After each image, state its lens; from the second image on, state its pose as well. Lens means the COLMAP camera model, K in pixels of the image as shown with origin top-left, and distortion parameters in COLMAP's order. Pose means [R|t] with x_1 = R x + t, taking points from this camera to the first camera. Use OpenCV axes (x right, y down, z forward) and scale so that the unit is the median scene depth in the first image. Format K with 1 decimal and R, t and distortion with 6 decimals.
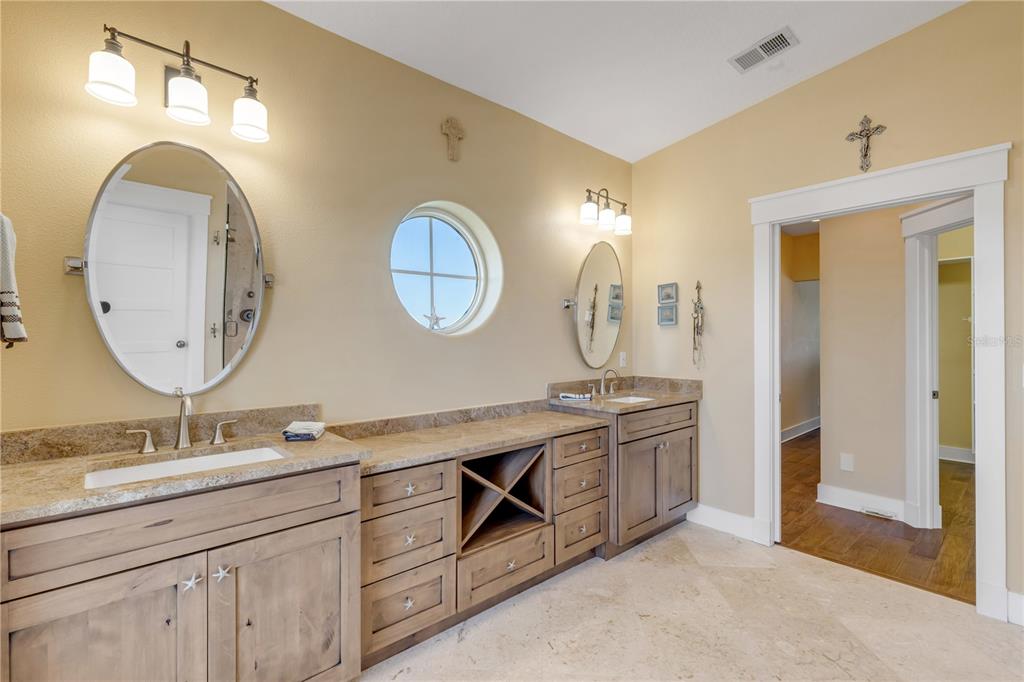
lens RADIAL K [[464.5, 0, 510.3], [0, 464.5, 337.8], [0, 0, 1]] dist [0.009671, -0.000603]
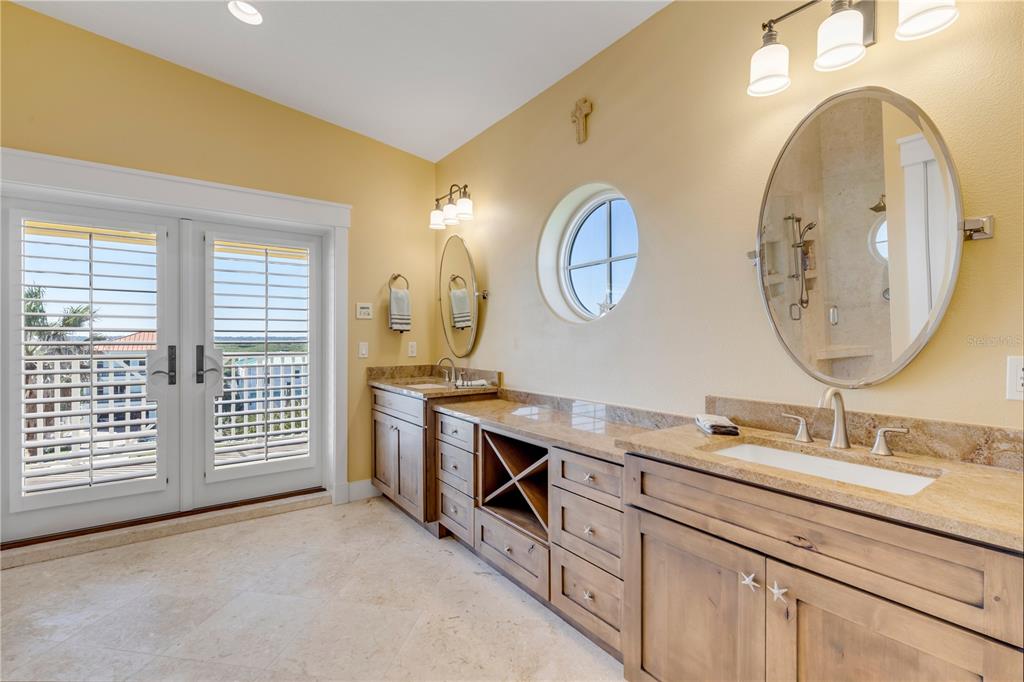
lens RADIAL K [[464.5, 0, 510.2], [0, 464.5, 339.6], [0, 0, 1]] dist [0.009671, -0.000603]
pose [[-0.106966, -0.001925, -0.994261, 0.916970], [-0.003845, 0.999991, -0.001522, 0.032982], [0.994255, 0.003660, -0.106972, 1.020155]]
